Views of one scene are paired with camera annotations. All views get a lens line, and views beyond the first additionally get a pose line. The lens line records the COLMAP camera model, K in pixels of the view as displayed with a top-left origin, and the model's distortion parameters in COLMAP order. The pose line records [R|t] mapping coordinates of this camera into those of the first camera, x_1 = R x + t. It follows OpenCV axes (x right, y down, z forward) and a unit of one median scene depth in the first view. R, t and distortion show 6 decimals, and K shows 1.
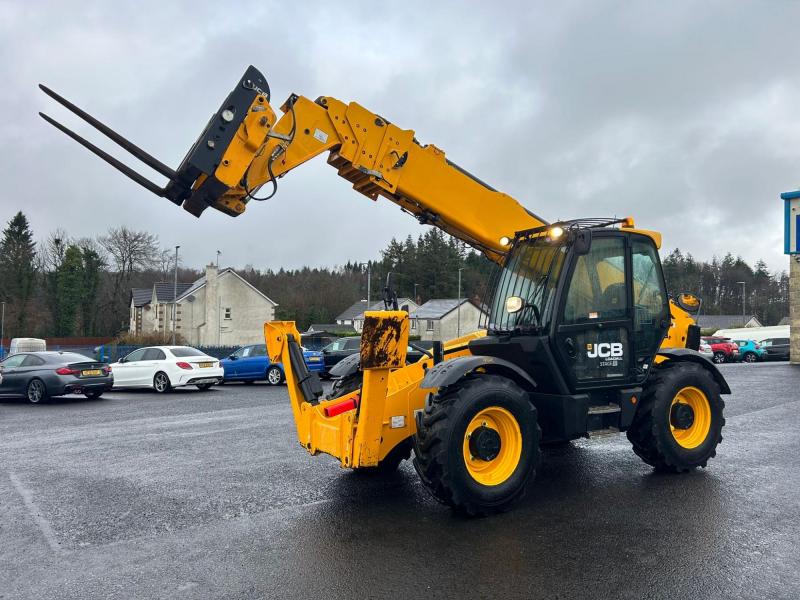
lens RADIAL K [[603.5, 0, 395.8], [0, 603.5, 302.7], [0, 0, 1]] dist [0.074593, -0.093367]
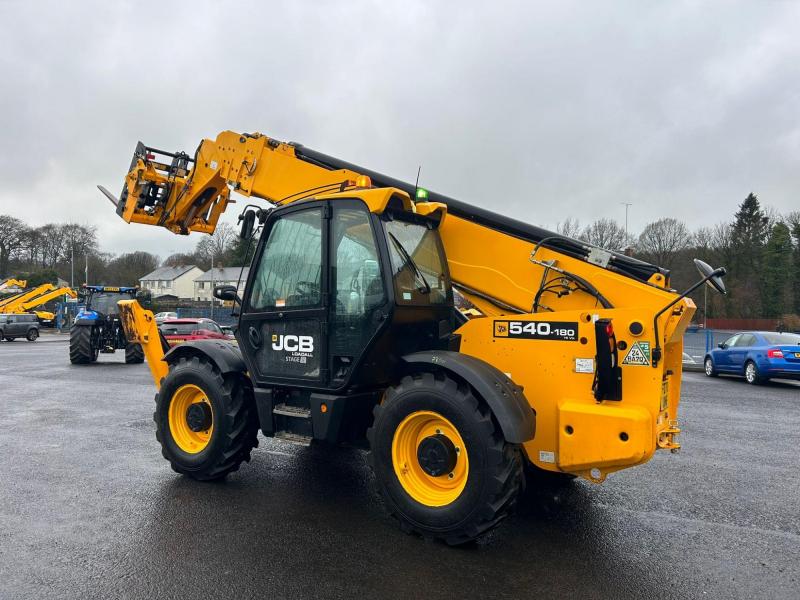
lens RADIAL K [[603.0, 0, 392.6], [0, 603.0, 297.5], [0, 0, 1]] dist [0.077832, -0.094328]
pose [[0.407083, -0.002413, -0.913388, 1.157084], [0.024339, 0.999670, 0.008206, 0.008946], [0.913067, -0.025572, 0.407007, 0.761578]]
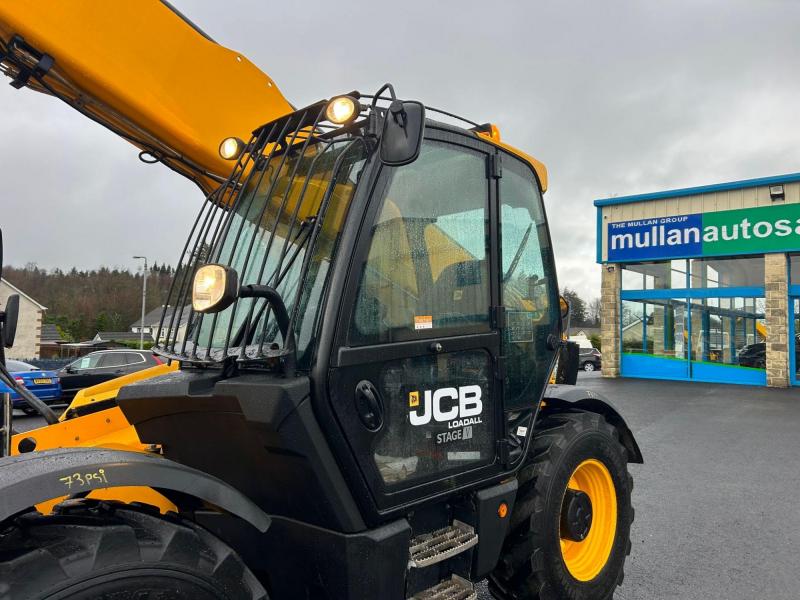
lens RADIAL K [[603.0, 0, 392.6], [0, 603.0, 297.5], [0, 0, 1]] dist [0.077832, -0.094328]
pose [[0.958041, 0.022765, 0.285726, 0.178893], [-0.016410, 0.999562, -0.024615, 0.013684], [-0.286162, 0.018894, 0.957995, 0.586501]]
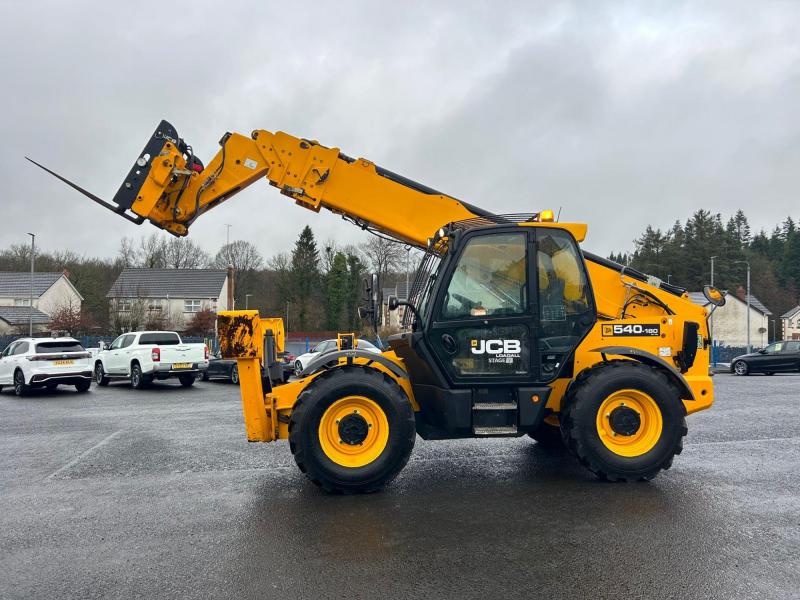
lens RADIAL K [[604.0, 0, 400.0], [0, 604.0, 300.0], [0, 0, 1]] dist [0.079987, -0.107684]
pose [[0.910506, -0.014753, -0.413231, 0.597709], [0.015890, 0.999874, -0.000687, -0.000994], [0.413189, -0.005941, 0.910626, 0.026088]]
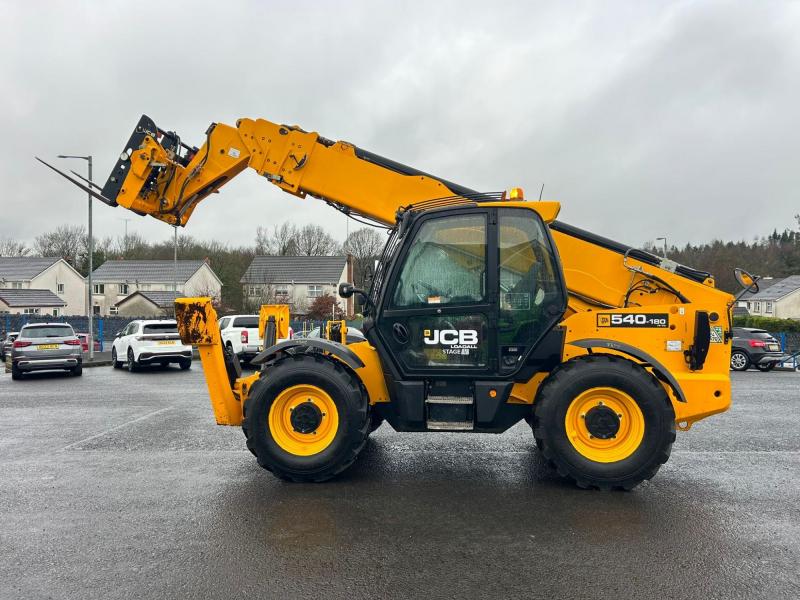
lens RADIAL K [[603.3, 0, 393.0], [0, 603.3, 305.9], [0, 0, 1]] dist [0.075510, -0.097535]
pose [[0.794047, 0.004221, -0.607842, 0.817007], [0.017966, 0.999376, 0.030409, -0.000167], [0.607591, -0.035066, 0.793475, 0.203989]]
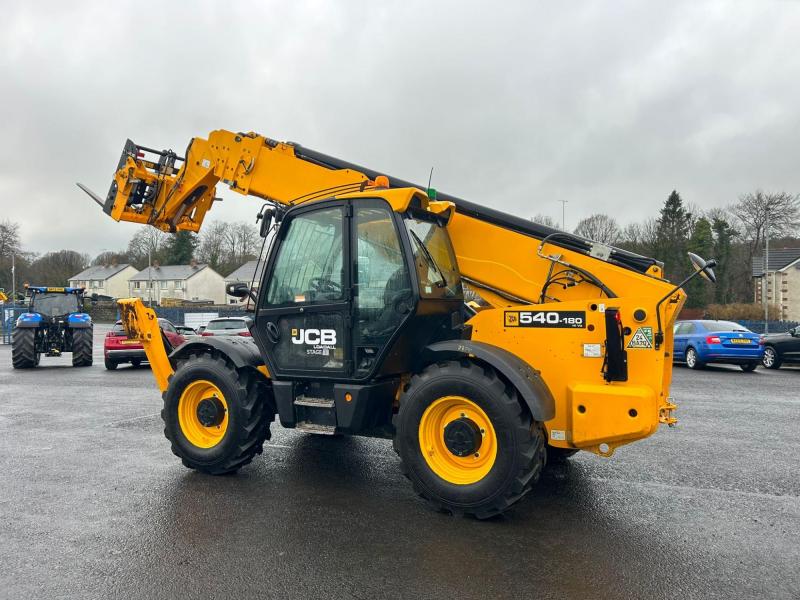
lens RADIAL K [[603.0, 0, 392.6], [0, 603.0, 297.5], [0, 0, 1]] dist [0.077832, -0.094328]
pose [[0.495387, -0.004671, -0.868660, 1.149573], [0.038974, 0.999098, 0.016854, 0.008820], [0.867798, -0.042205, 0.495122, 0.643652]]
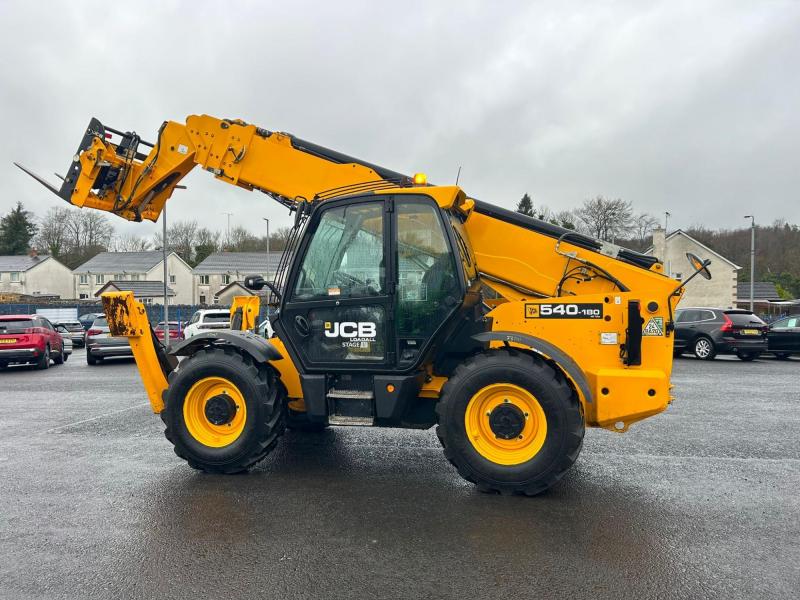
lens RADIAL K [[603.0, 0, 392.6], [0, 603.0, 297.5], [0, 0, 1]] dist [0.077832, -0.094328]
pose [[0.678476, 0.002443, -0.734619, 1.022392], [0.033020, 0.998882, 0.033818, 0.001220], [0.733880, -0.047202, 0.677637, 0.426675]]
